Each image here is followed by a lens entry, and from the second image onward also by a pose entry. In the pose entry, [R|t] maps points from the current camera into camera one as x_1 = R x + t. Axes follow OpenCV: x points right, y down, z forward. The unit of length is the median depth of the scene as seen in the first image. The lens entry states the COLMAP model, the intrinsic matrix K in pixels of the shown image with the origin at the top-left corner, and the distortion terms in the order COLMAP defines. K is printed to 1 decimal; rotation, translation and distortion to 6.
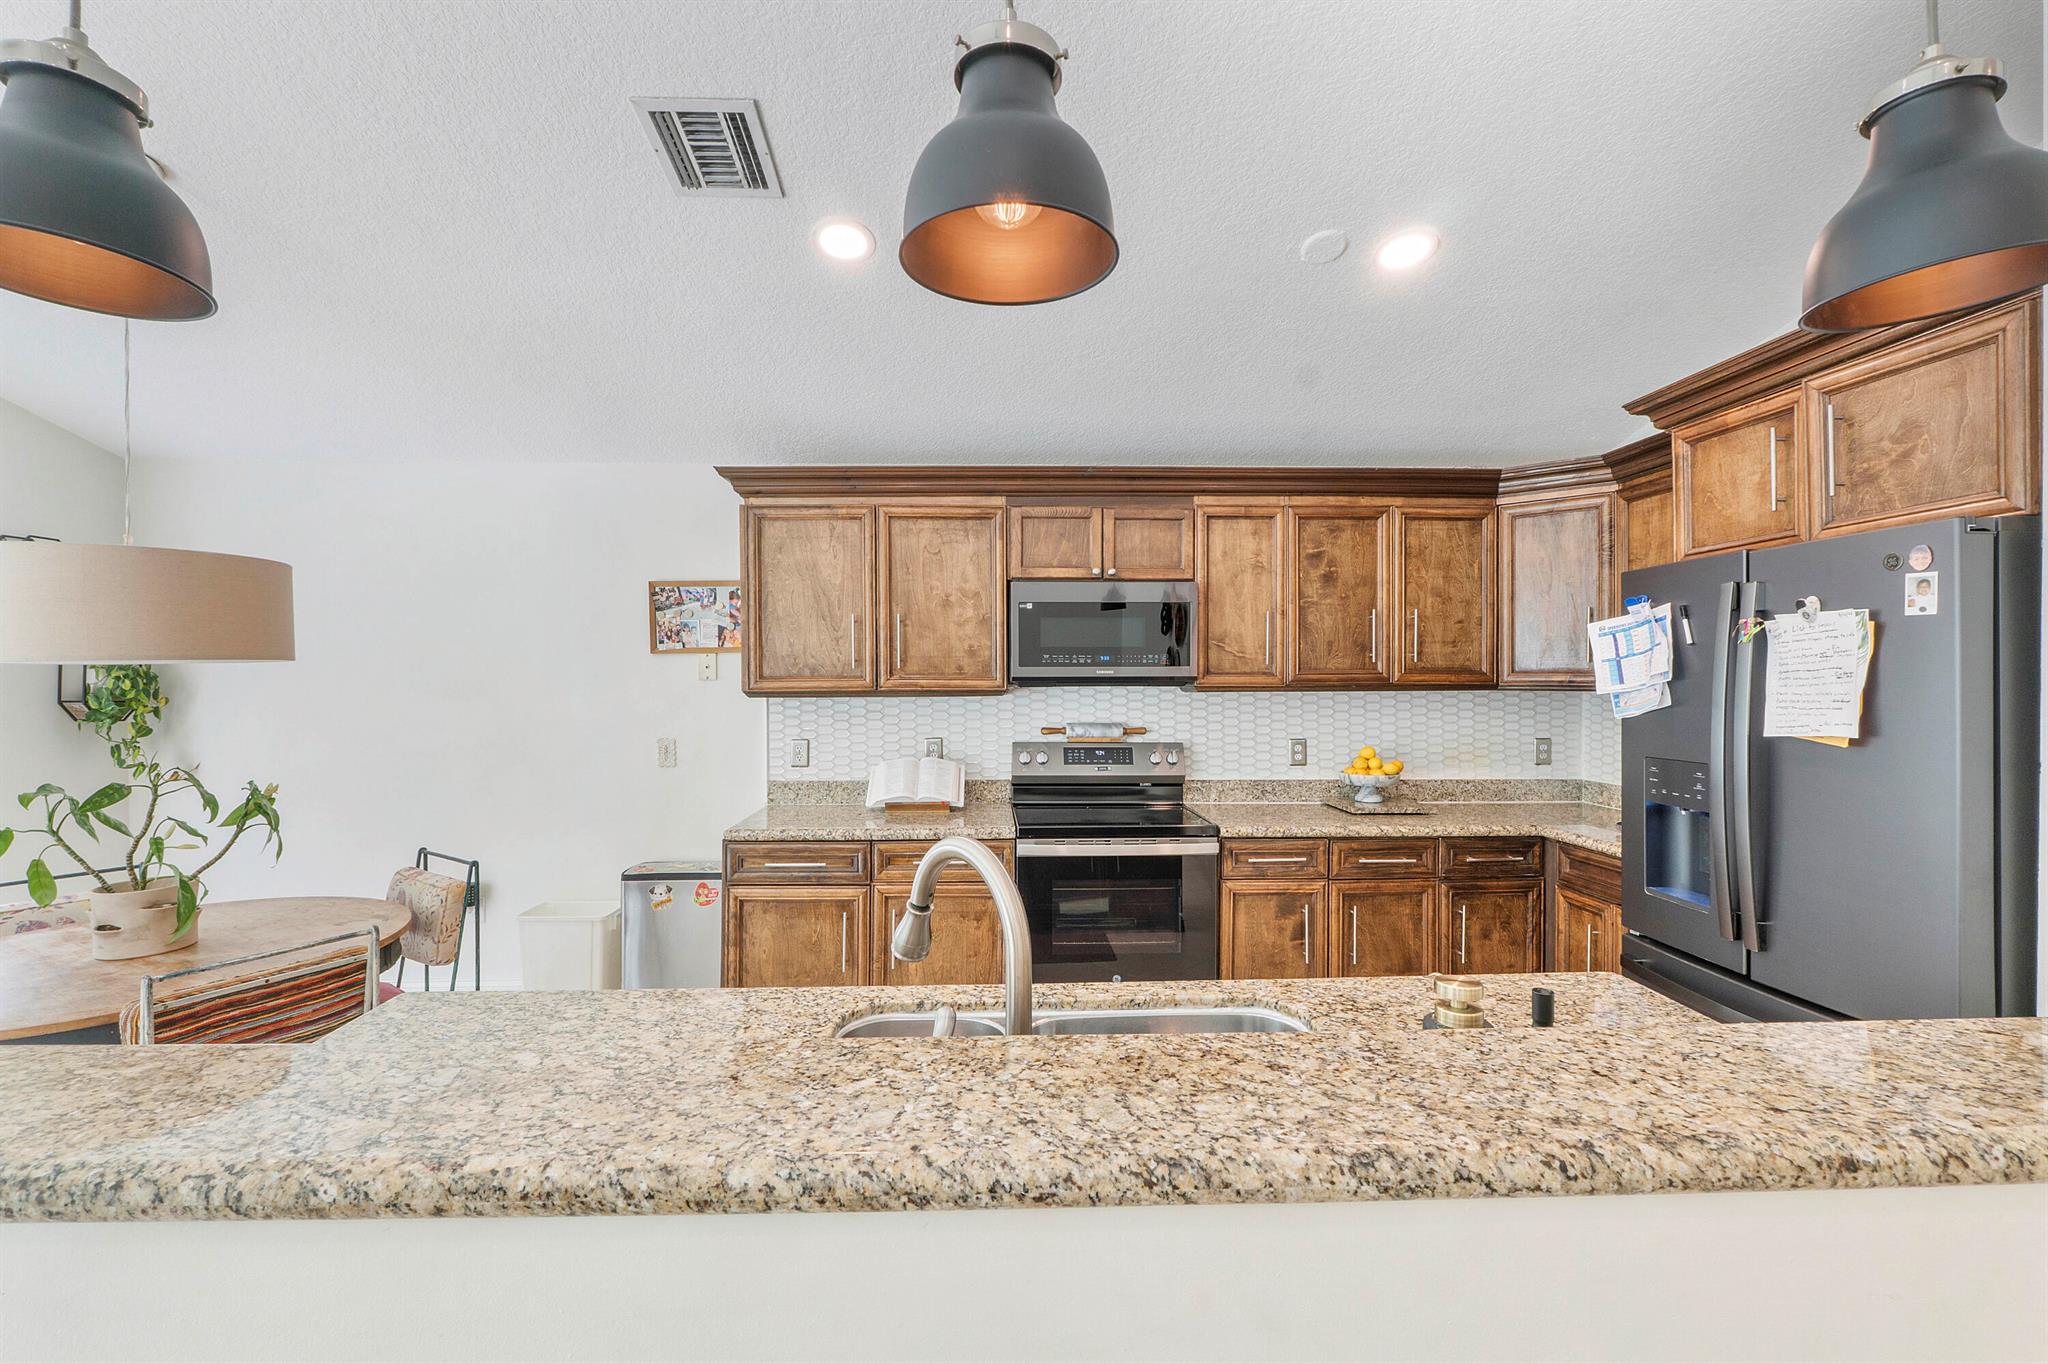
lens RADIAL K [[862.3, 0, 1026.2], [0, 862.3, 678.7], [0, 0, 1]] dist [-0.008194, -0.000042]
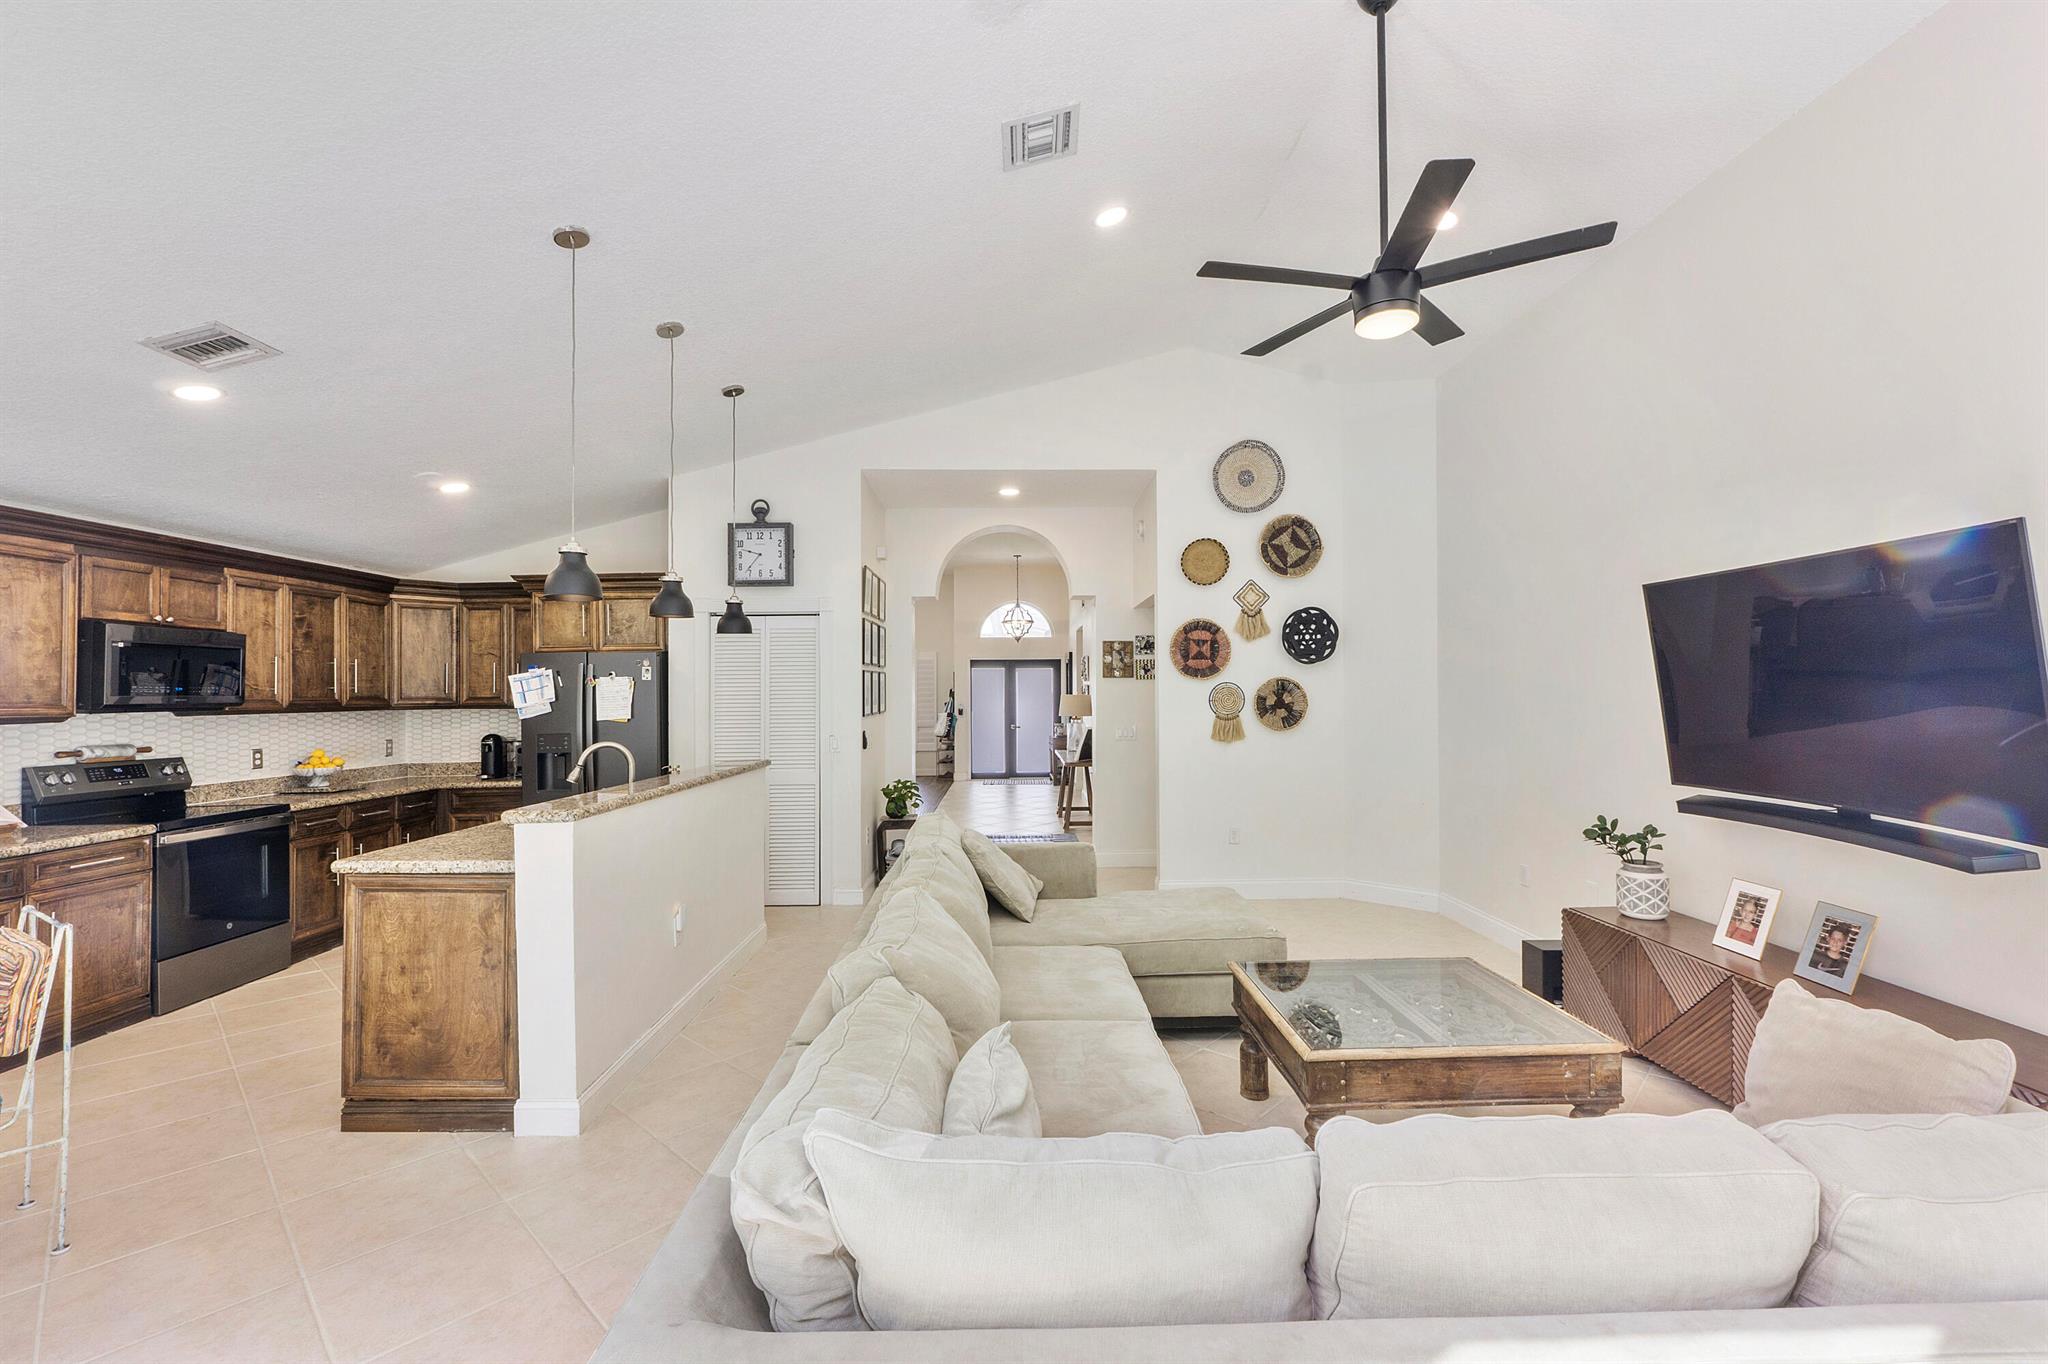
lens RADIAL K [[868.8, 0, 1026.0], [0, 868.8, 683.6], [0, 0, 1]] dist [-0.008225, -0.000417]
pose [[0.022521, 0.013703, 0.999652, -1.118519], [0.014403, 0.999798, -0.014030, 0.003816], [-0.999643, 0.014714, 0.022319, -0.265750]]
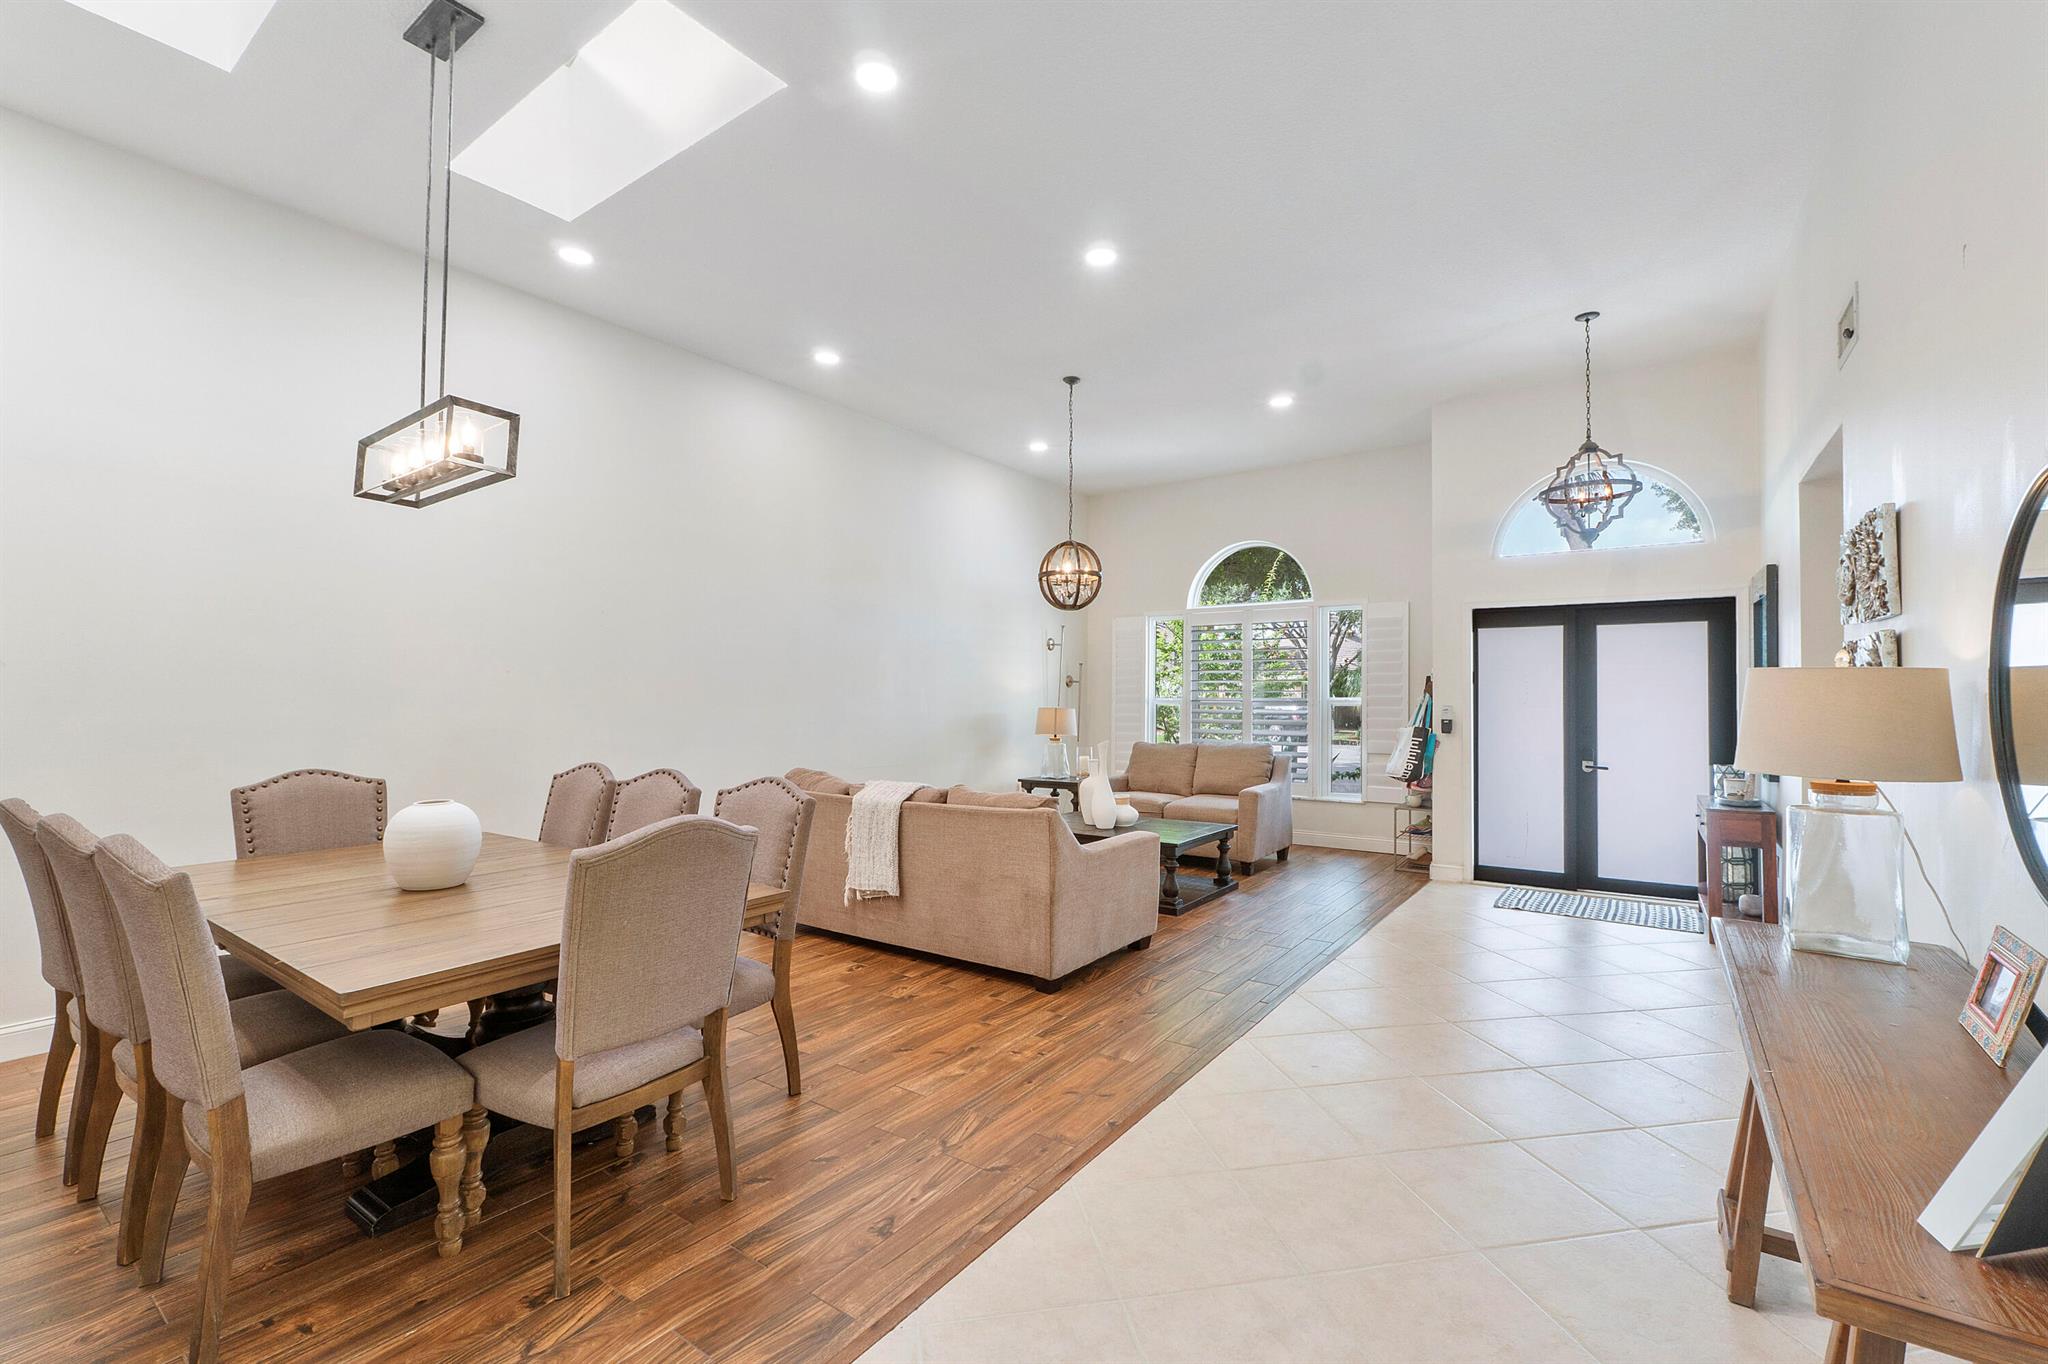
lens RADIAL K [[867.7, 0, 1024.0], [0, 867.7, 682.0], [0, 0, 1]] dist [-0.003858, -0.000074]
pose [[0.619543, 0.015835, 0.784803, 1.024044], [0.003992, 0.999720, -0.023323, 0.021010], [-0.784953, 0.017583, 0.619306, -0.298209]]
